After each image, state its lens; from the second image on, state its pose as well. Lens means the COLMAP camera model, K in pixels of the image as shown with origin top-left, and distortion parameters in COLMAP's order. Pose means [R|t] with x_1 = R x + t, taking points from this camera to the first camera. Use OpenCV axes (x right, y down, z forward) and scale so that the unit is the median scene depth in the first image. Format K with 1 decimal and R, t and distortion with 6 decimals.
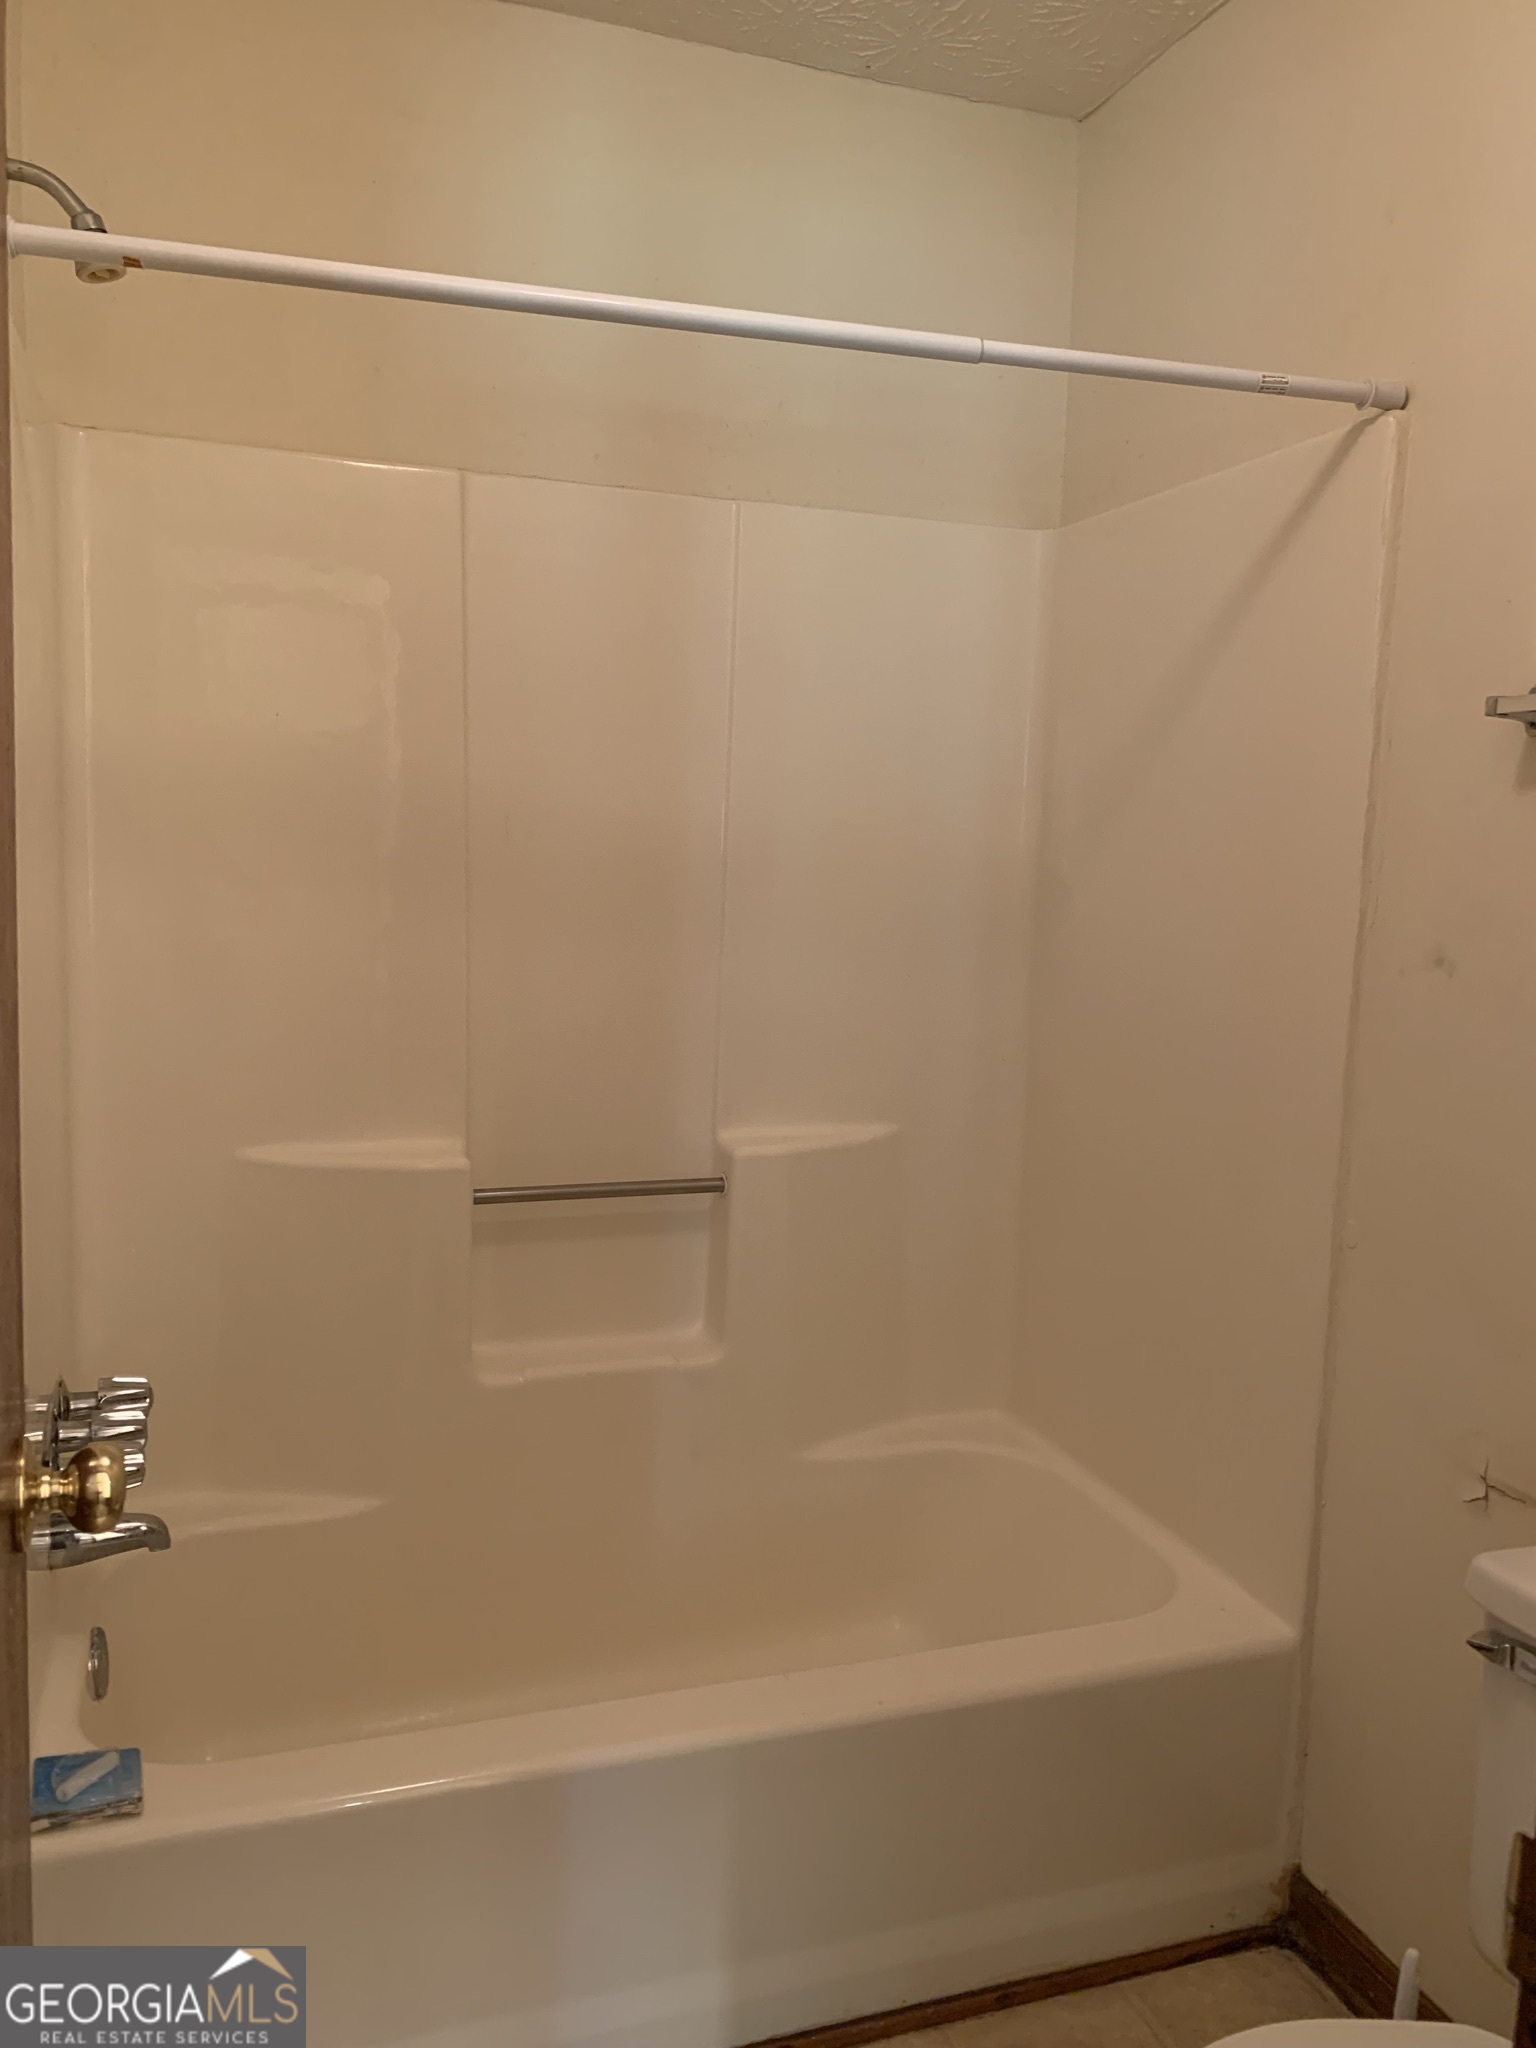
lens RADIAL K [[1583.6, 0, 768.0], [0, 1583.6, 1024.0], [0, 0, 1]] dist [0.013440, -0.003535]
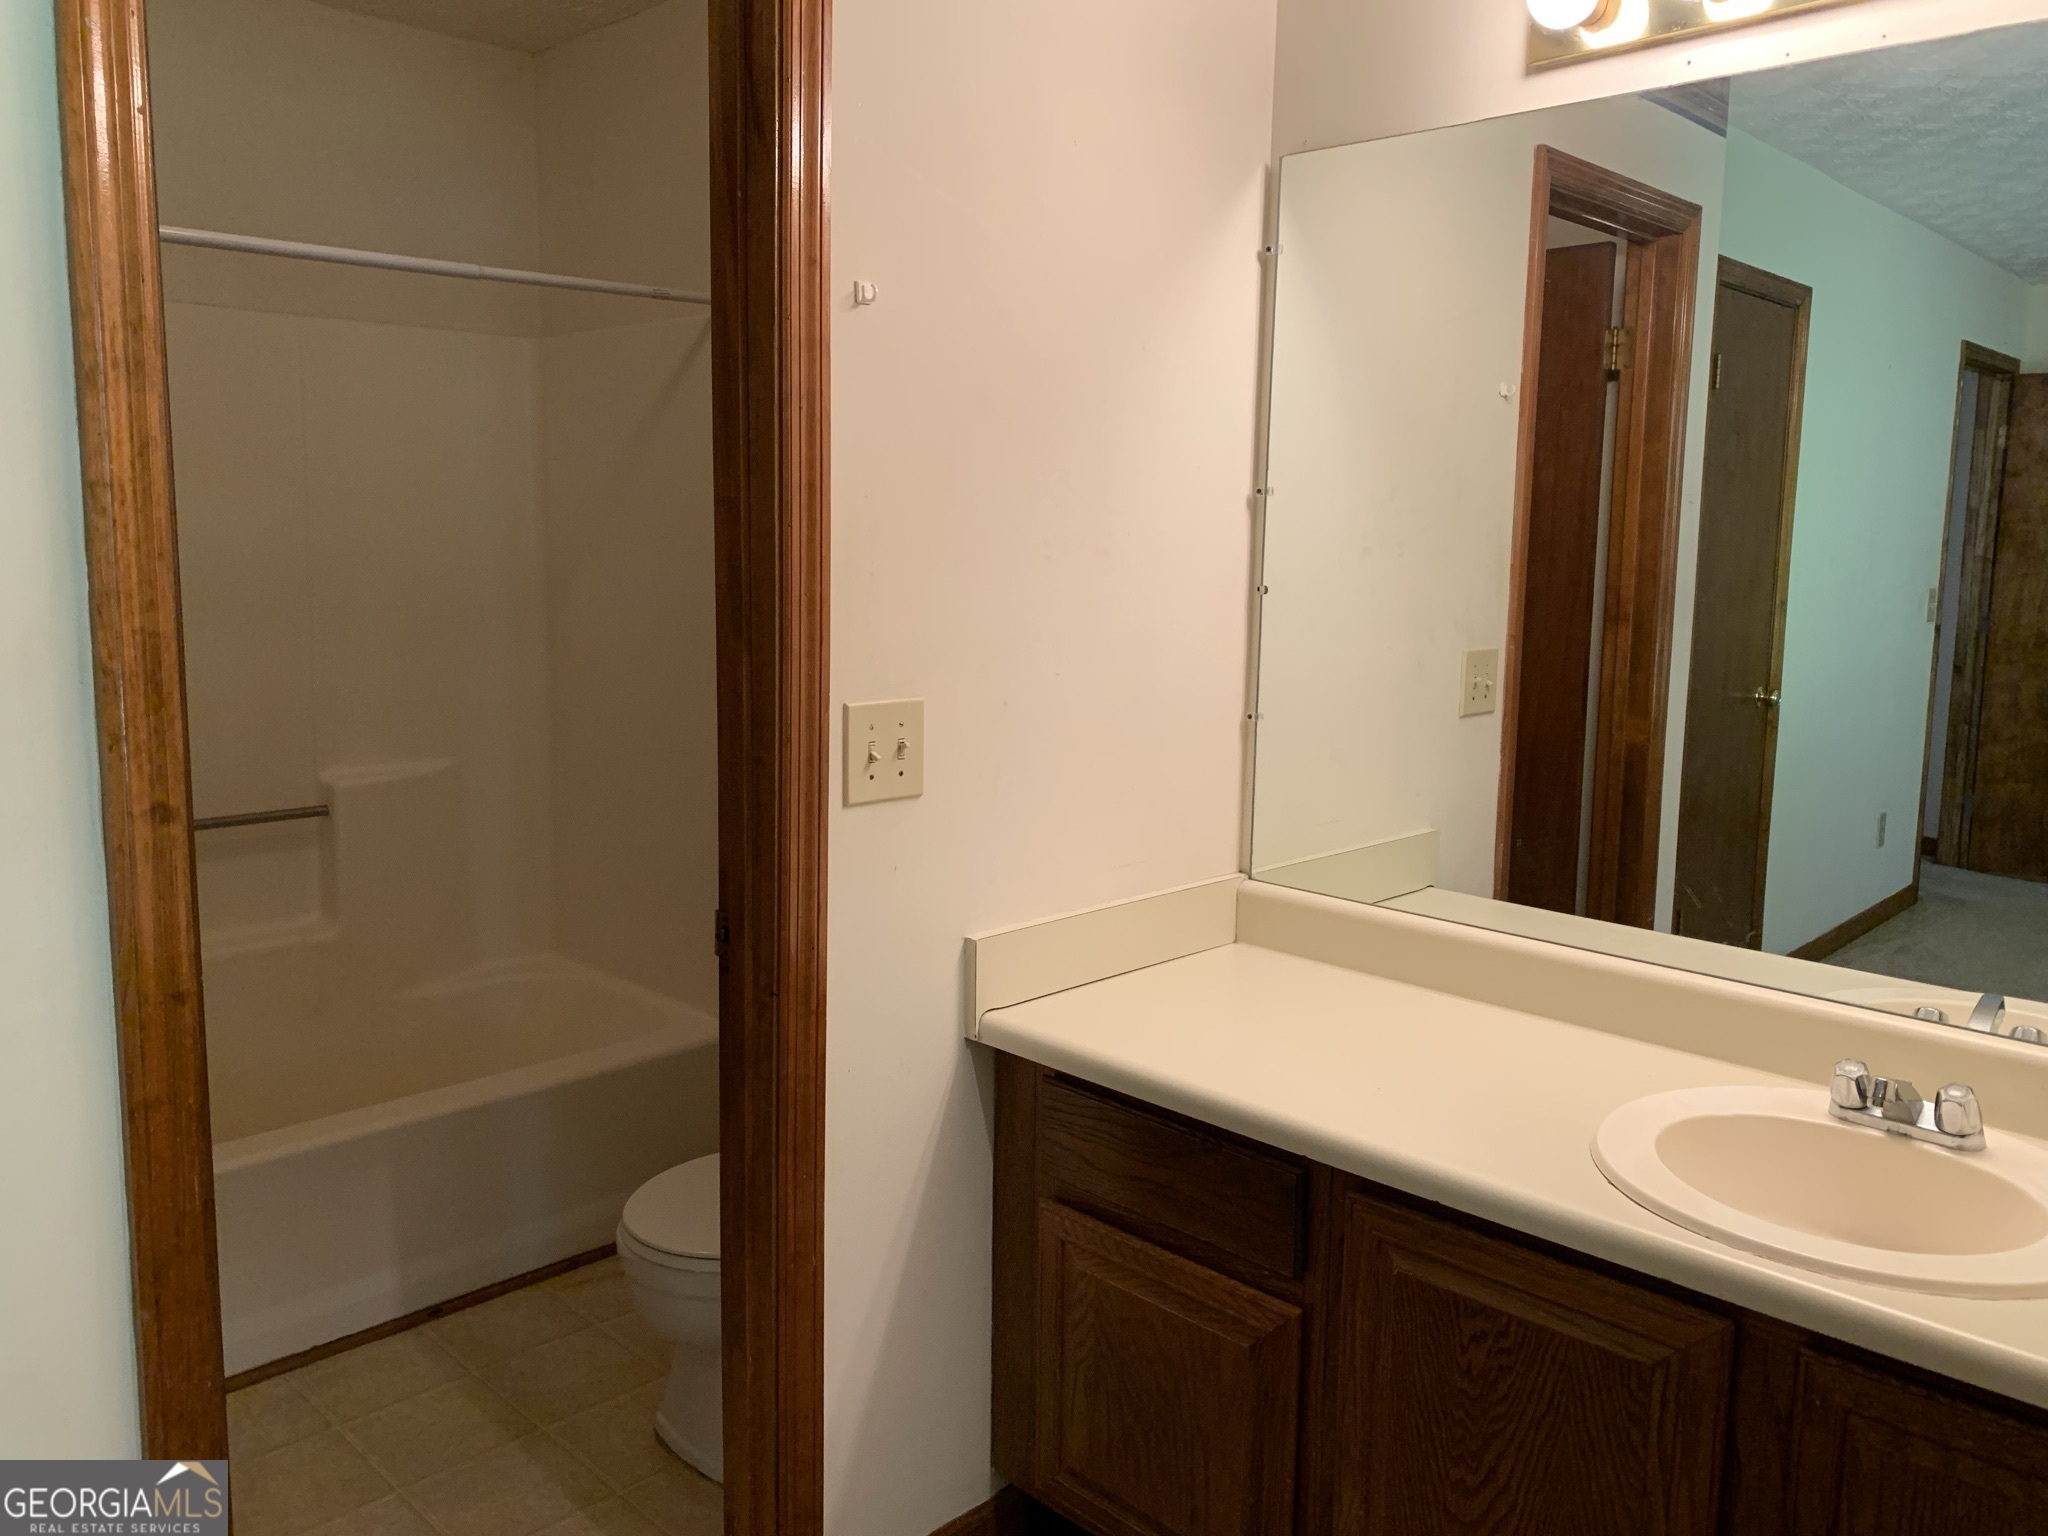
lens RADIAL K [[1583.6, 0, 1036.0], [0, 1583.6, 757.0], [0, 0, 1]] dist [0.013440, -0.003535]
pose [[0.896117, -0.080042, 0.436541, -0.074960], [0.062842, 0.996576, 0.053727, 0.019631], [-0.439346, -0.020713, 0.898079, -0.514967]]
